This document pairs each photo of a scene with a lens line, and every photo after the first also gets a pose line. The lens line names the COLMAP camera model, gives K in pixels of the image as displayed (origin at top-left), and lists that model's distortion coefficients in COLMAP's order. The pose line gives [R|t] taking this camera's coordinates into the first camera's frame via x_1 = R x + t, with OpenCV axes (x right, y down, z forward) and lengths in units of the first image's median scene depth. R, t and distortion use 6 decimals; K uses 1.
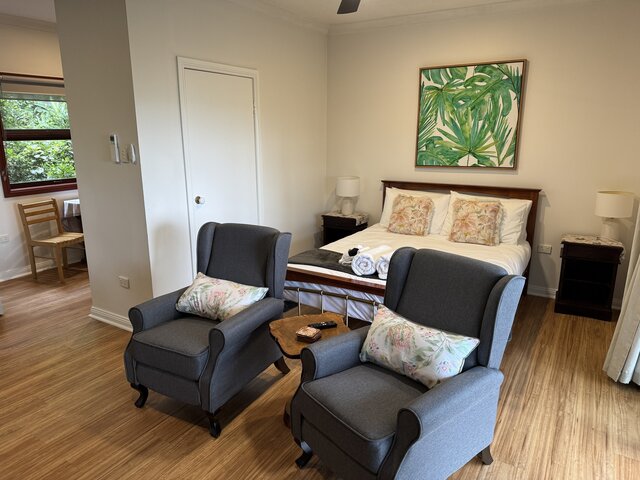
lens RADIAL K [[451.3, 0, 320.8], [0, 451.3, 241.2], [0, 0, 1]] dist [0.012274, 0.001219]
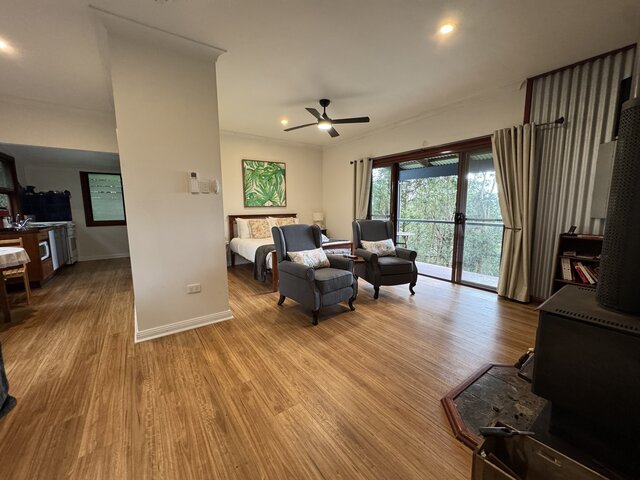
lens RADIAL K [[255.2, 0, 320.4], [0, 255.2, 238.6], [0, 0, 1]] dist [0.000090, 0.000016]
pose [[0.389688, -0.118335, 0.913313, -0.771302], [0.231741, 0.972400, 0.027113, 0.014829], [-0.891313, 0.201086, 0.406356, 0.309900]]
